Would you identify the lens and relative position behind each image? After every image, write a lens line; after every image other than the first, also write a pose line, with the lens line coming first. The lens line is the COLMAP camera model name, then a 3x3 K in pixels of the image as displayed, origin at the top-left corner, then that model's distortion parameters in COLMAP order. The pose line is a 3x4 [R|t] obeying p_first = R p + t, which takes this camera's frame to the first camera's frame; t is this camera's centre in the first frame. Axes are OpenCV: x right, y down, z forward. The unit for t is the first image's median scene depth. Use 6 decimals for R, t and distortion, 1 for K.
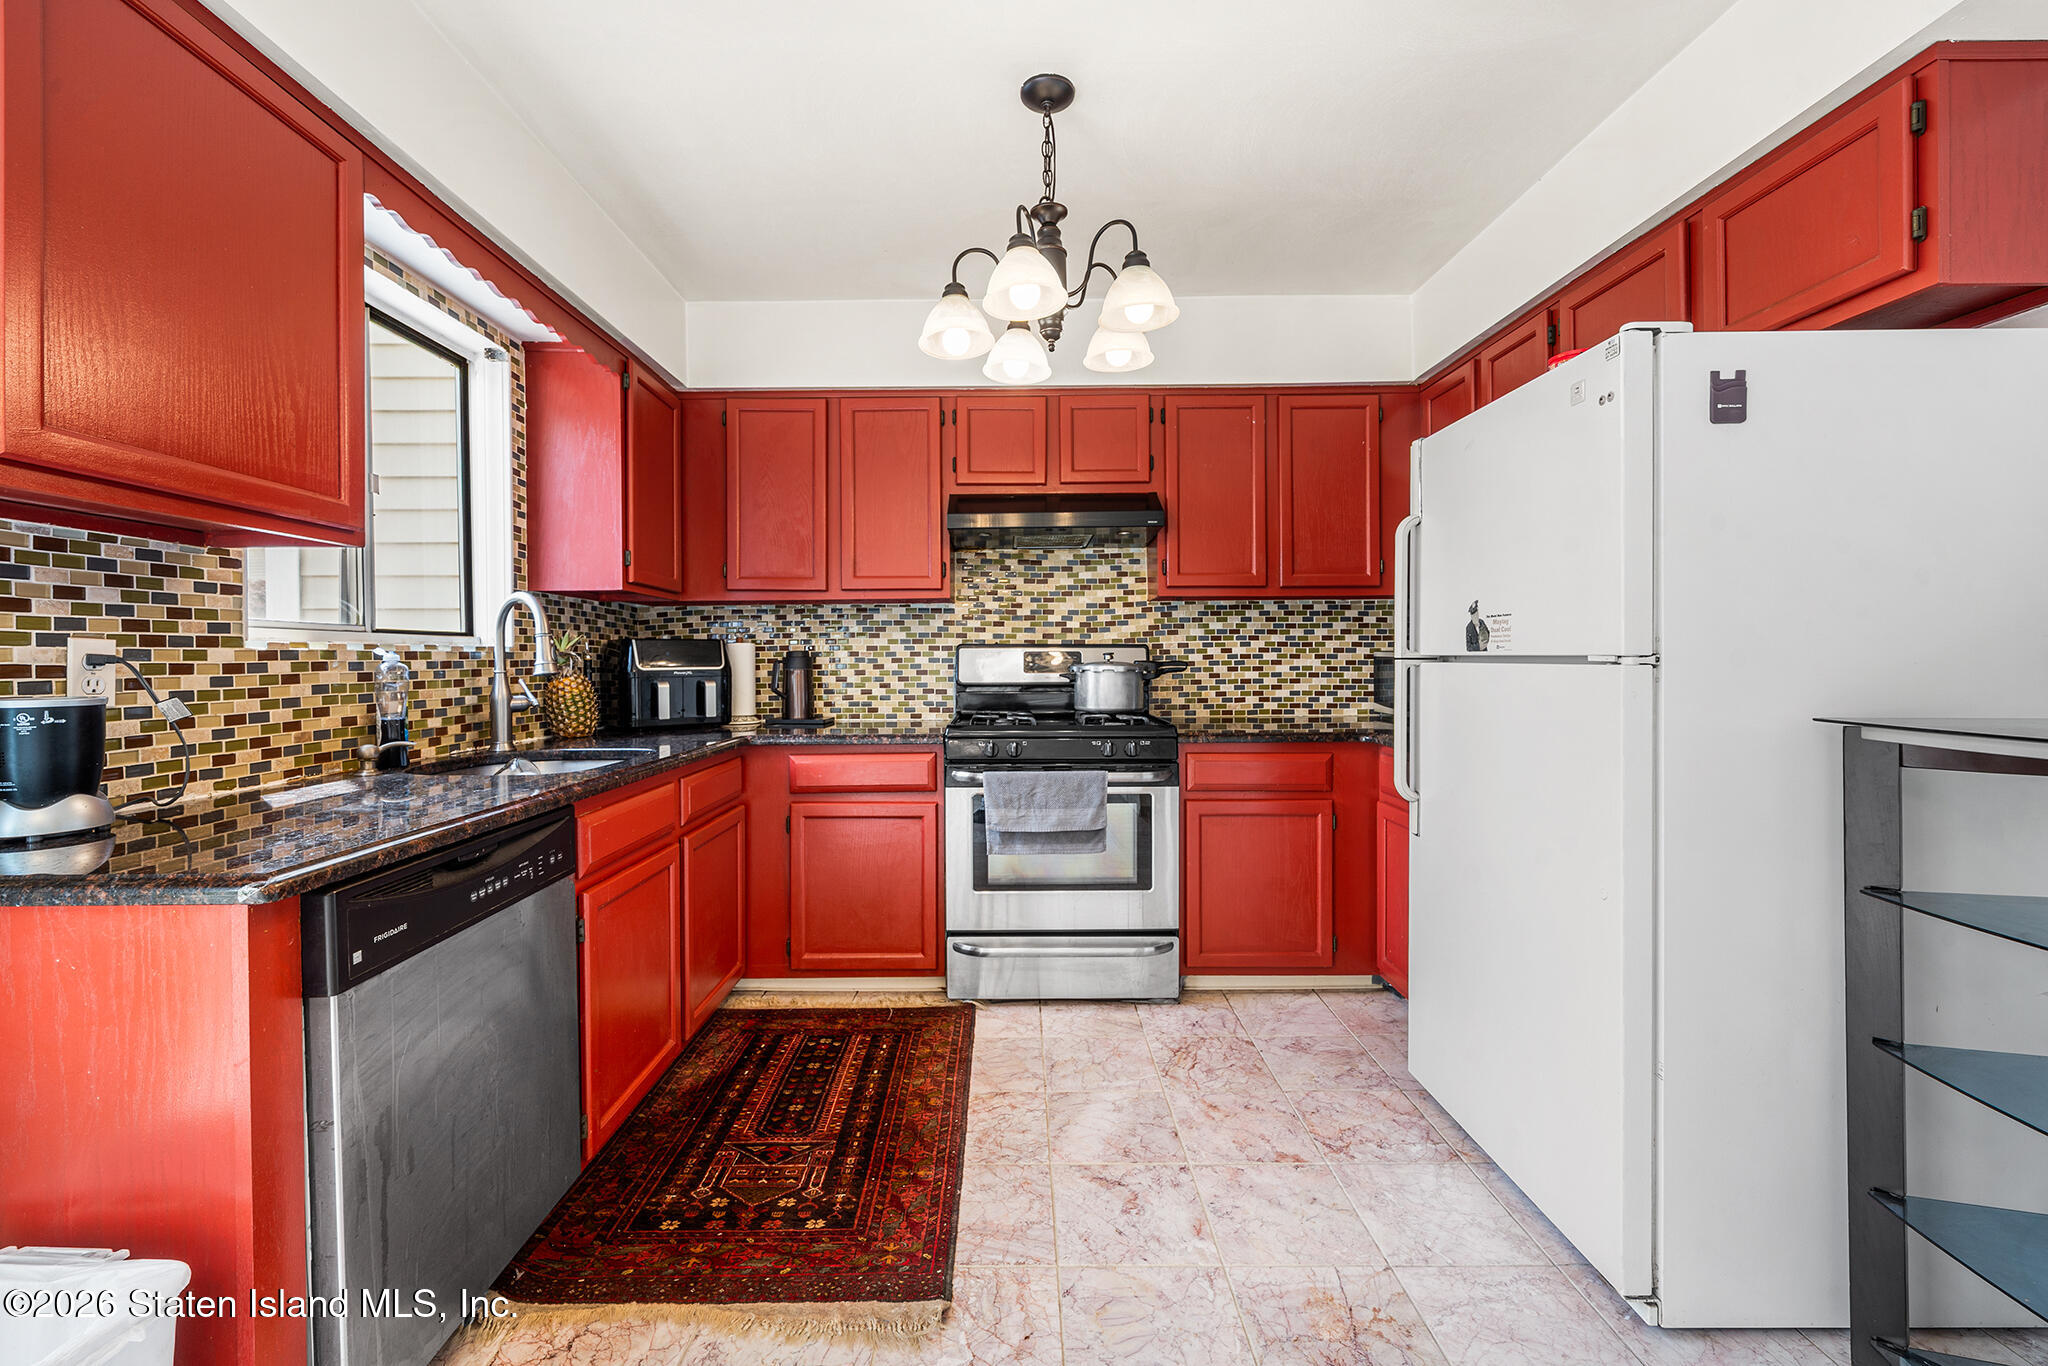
lens RADIAL K [[828.6, 0, 1017.5], [0, 828.6, 665.6], [0, 0, 1]] dist [-0.000598, 0.000421]
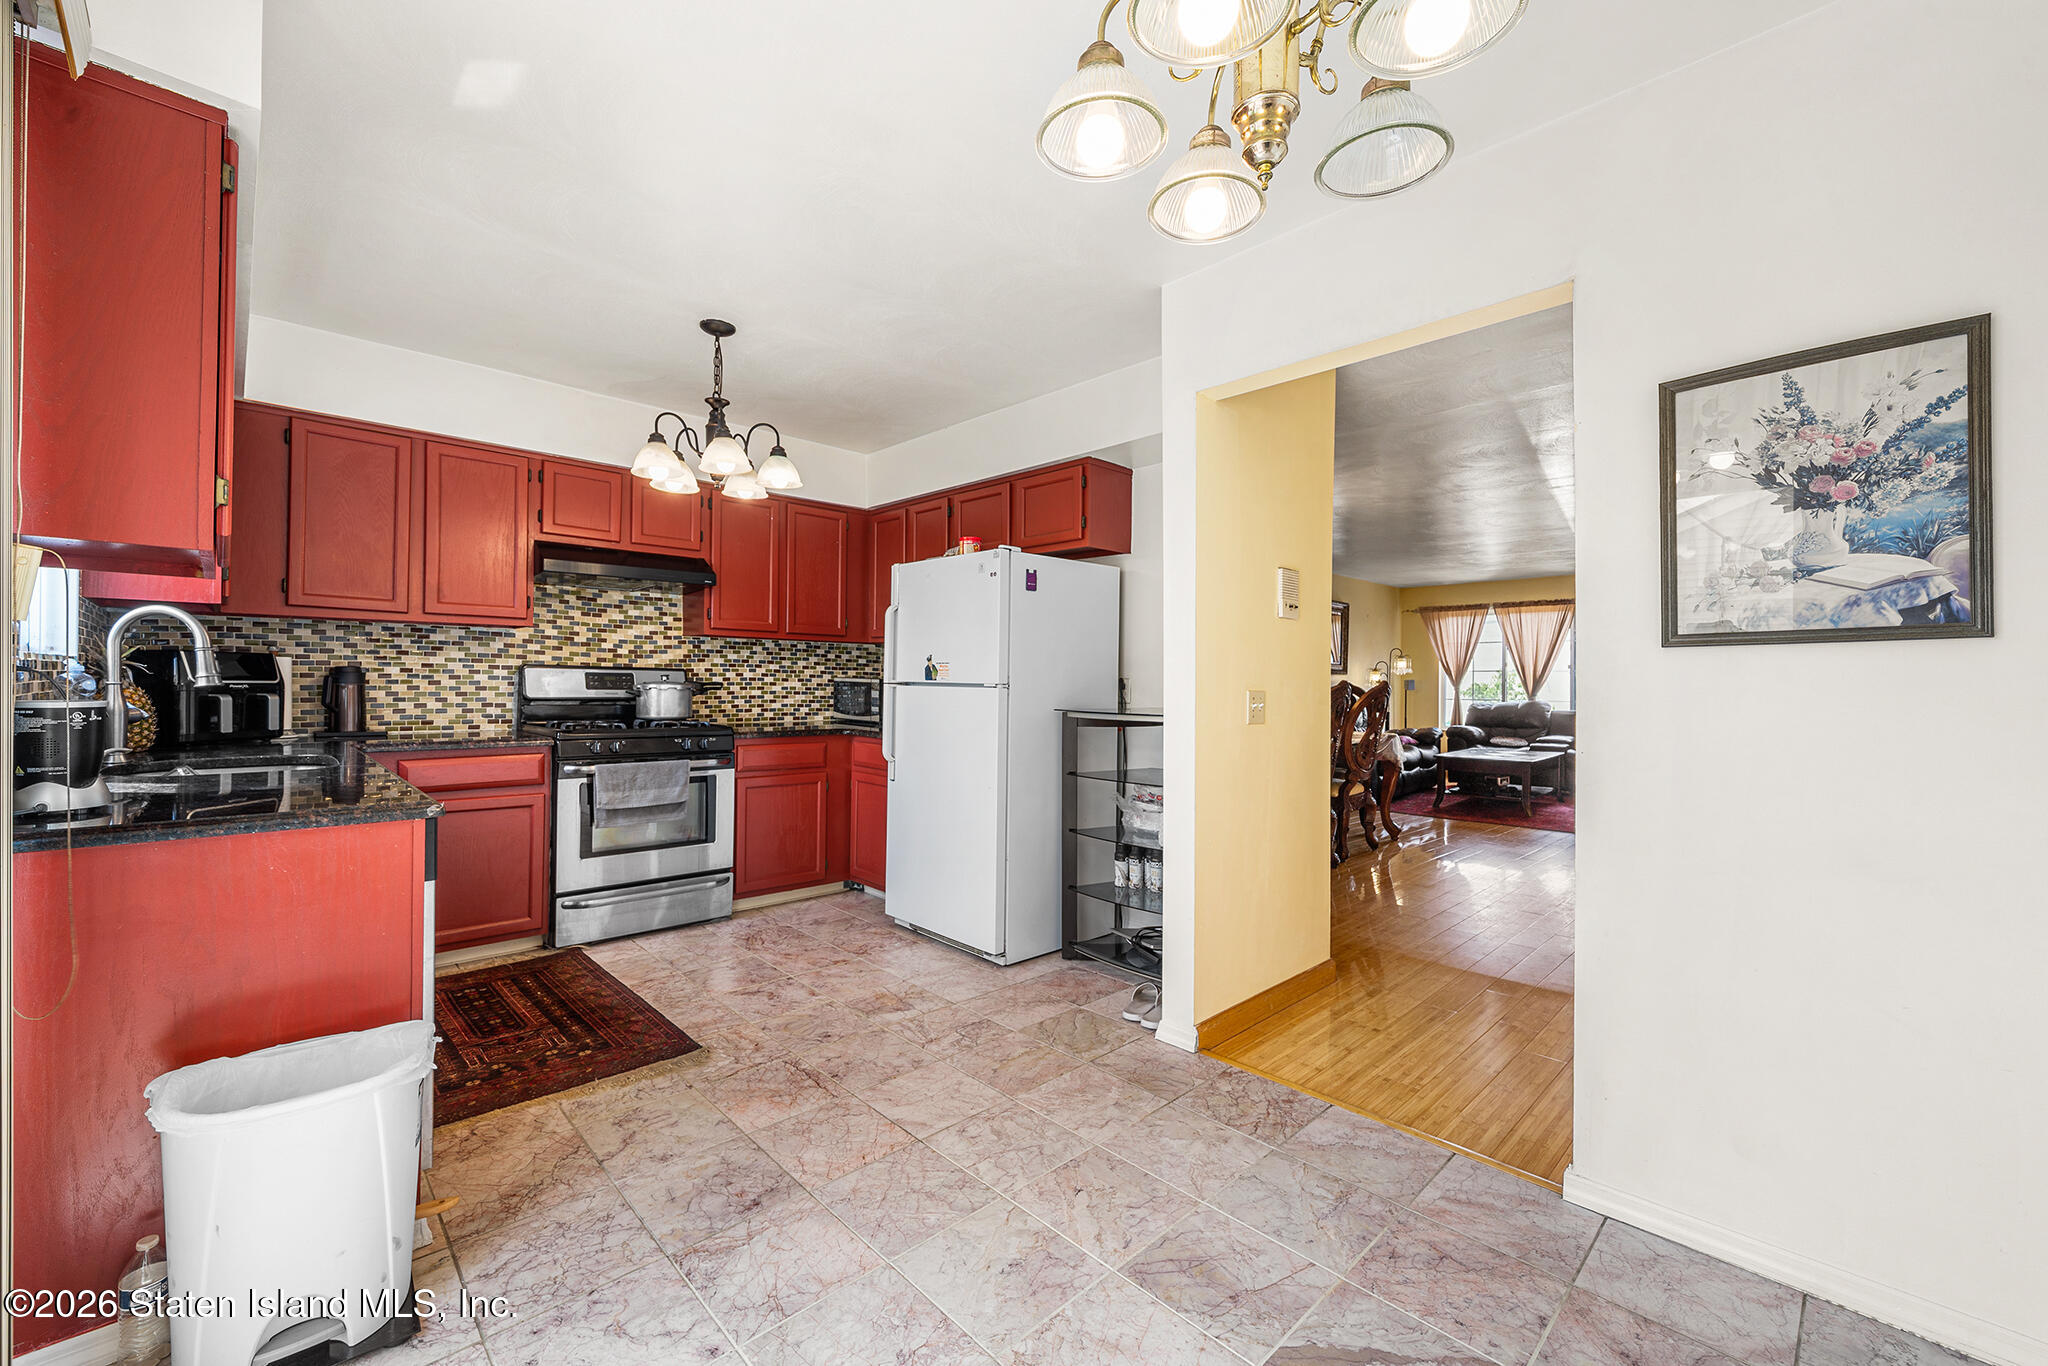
lens RADIAL K [[828.6, 0, 1016.1], [0, 828.6, 682.4], [0, 0, 1]] dist [-0.000598, 0.000421]
pose [[0.726609, 0.015150, 0.686884, -0.487380], [-0.011772, 0.999885, -0.009601, 0.003469], [-0.686951, -0.001110, 0.726703, -0.430081]]
